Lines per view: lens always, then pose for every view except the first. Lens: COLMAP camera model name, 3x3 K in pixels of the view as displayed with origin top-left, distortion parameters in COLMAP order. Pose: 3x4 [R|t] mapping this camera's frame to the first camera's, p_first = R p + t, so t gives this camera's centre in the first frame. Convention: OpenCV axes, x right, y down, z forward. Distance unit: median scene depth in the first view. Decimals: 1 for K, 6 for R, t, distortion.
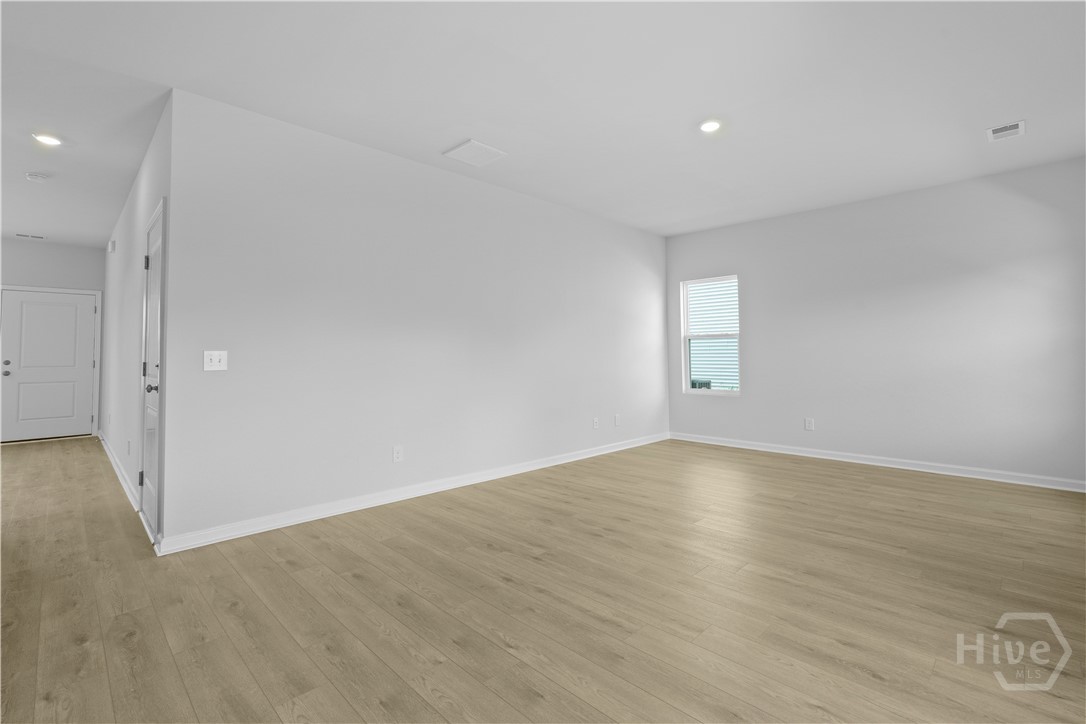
lens RADIAL K [[484.4, 0, 543.0], [0, 484.4, 362.0], [0, 0, 1]] dist [0.001933, 0.000847]
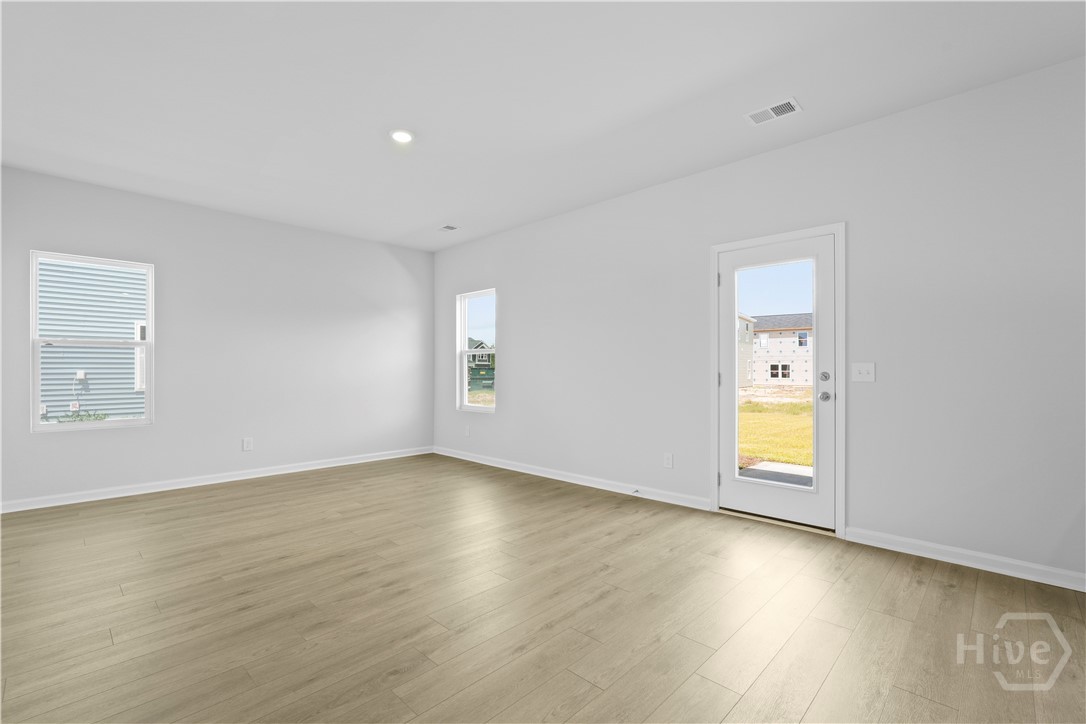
lens RADIAL K [[484.4, 0, 543.0], [0, 484.4, 362.0], [0, 0, 1]] dist [0.001933, 0.000847]
pose [[-0.012641, 0.024121, 0.999629, -0.874736], [0.009238, 0.999669, -0.024006, -0.004720], [-0.999877, 0.008931, -0.012860, 0.956849]]
